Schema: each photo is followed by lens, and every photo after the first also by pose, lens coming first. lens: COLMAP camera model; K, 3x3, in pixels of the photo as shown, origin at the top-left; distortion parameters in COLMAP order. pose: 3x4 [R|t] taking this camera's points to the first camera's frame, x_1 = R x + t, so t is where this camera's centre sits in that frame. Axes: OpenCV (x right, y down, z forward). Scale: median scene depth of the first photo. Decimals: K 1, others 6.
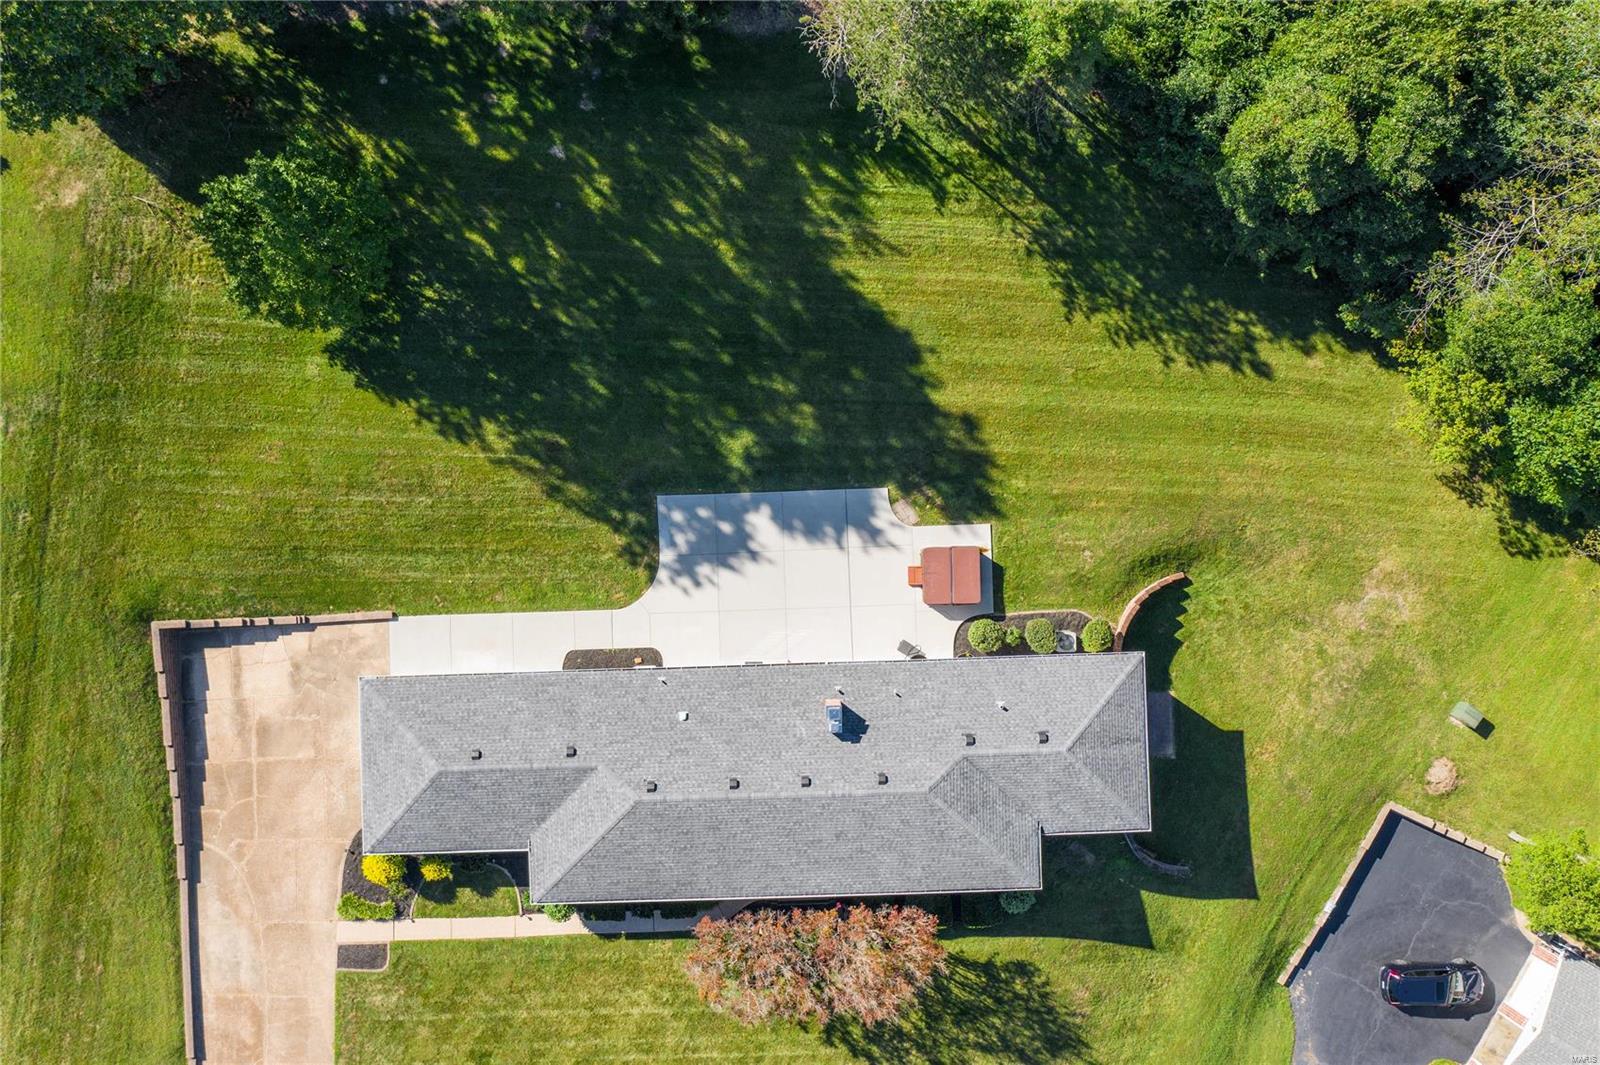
lens RADIAL K [[1290.2, 0, 806.9], [0, 1290.2, 525.6], [0, 0, 1]] dist [0.003858, -0.001907]
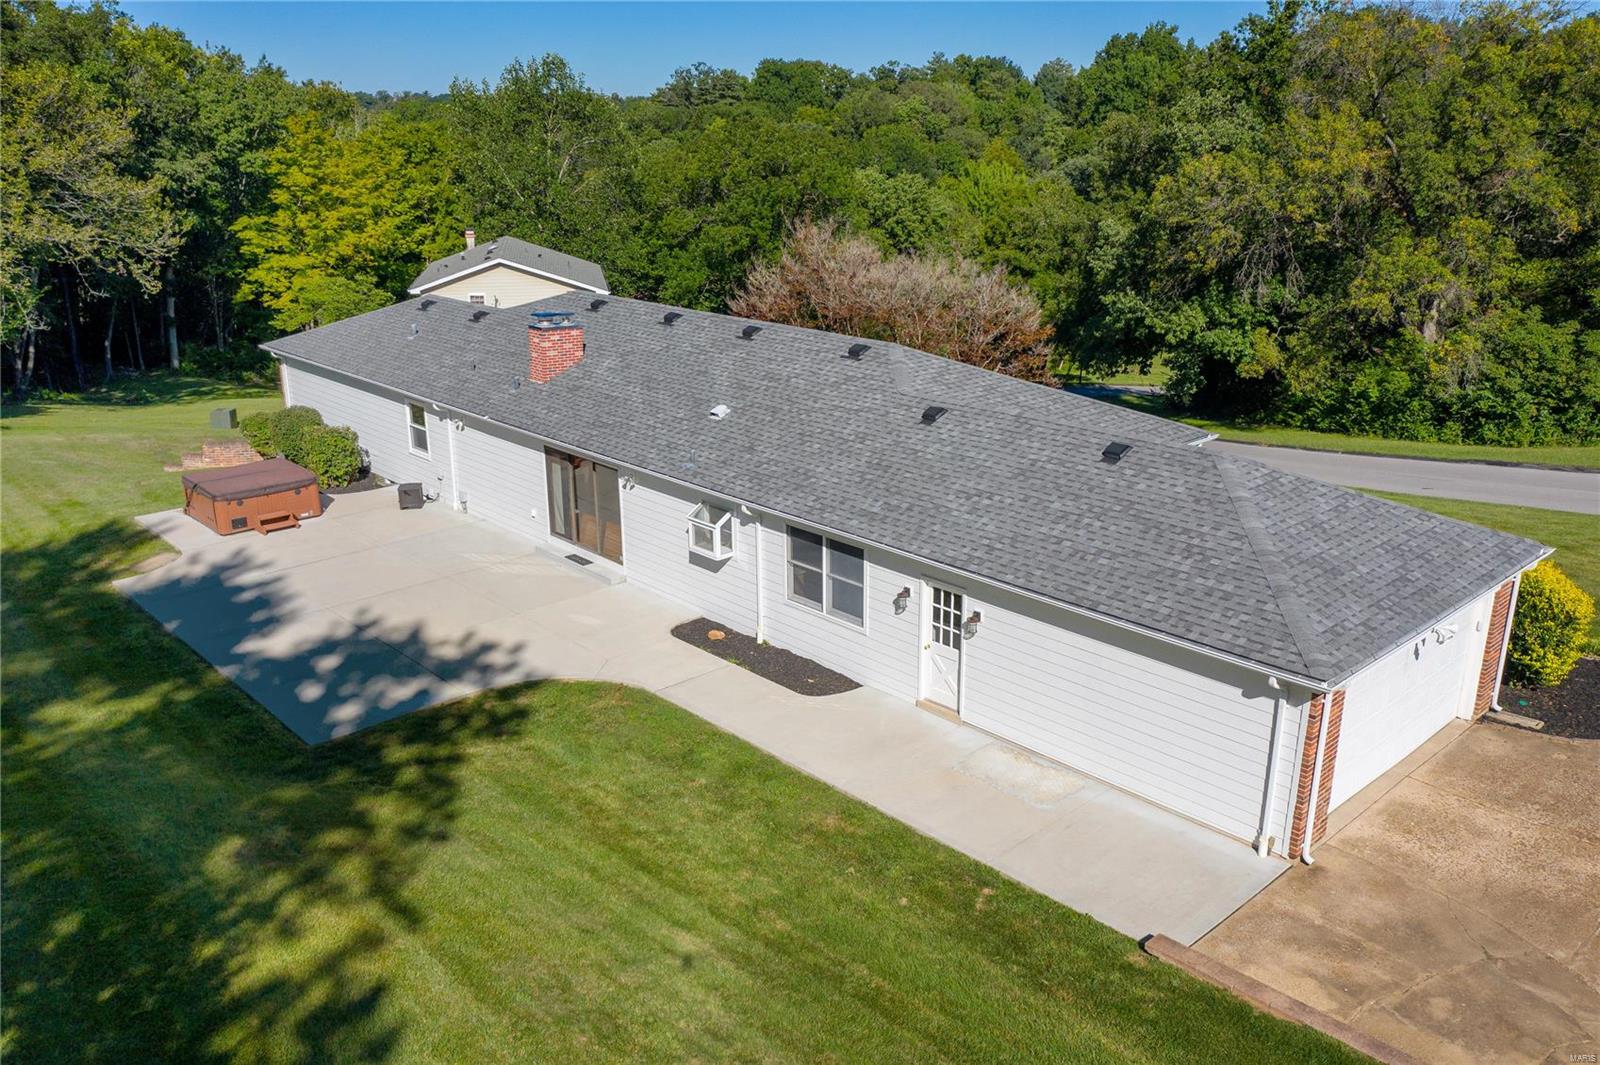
lens RADIAL K [[1290.2, 0, 806.9], [0, 1290.2, 525.6], [0, 0, 1]] dist [0.003858, -0.001907]
pose [[-0.653242, -0.211513, 0.727006, -0.447793], [0.757093, -0.194188, 0.623780, -0.128891], [0.009238, 0.957890, 0.286987, 0.847557]]
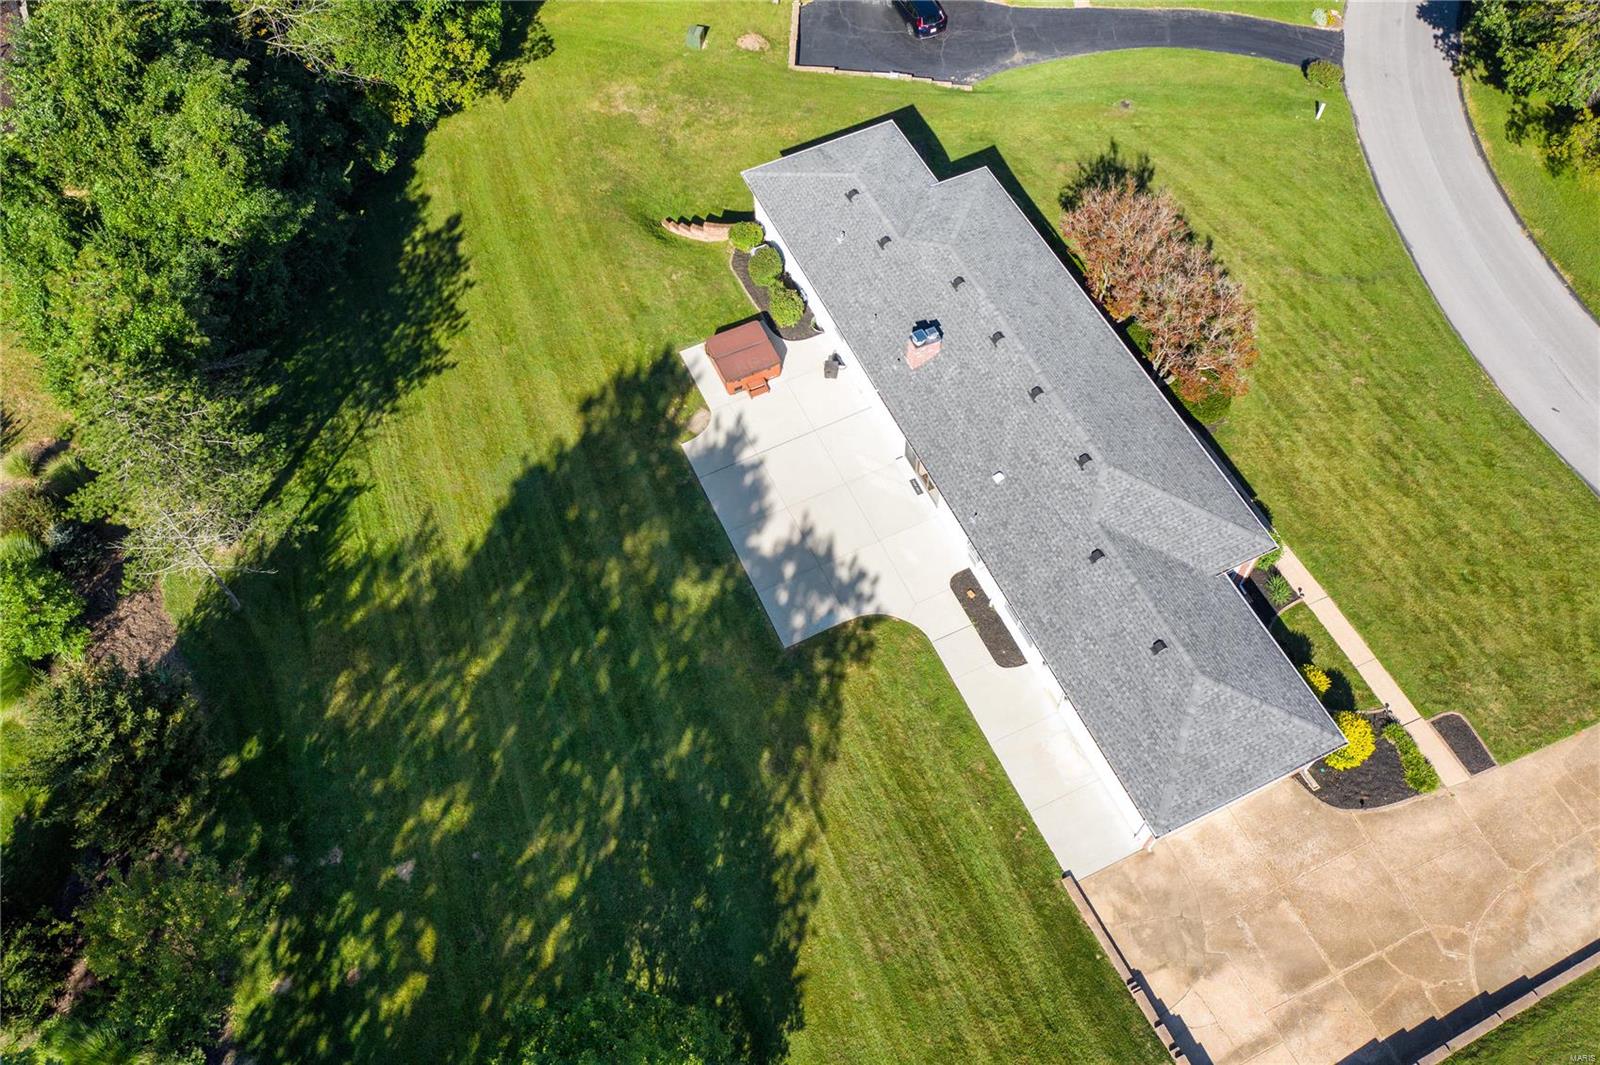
lens RADIAL K [[1290.2, 0, 806.9], [0, 1290.2, 525.6], [0, 0, 1]] dist [0.003858, -0.001907]
pose [[-0.391415, -0.773568, 0.498384, -0.478748], [0.920134, -0.336159, 0.200875, -0.151959], [0.012145, 0.537206, 0.843364, 0.253947]]
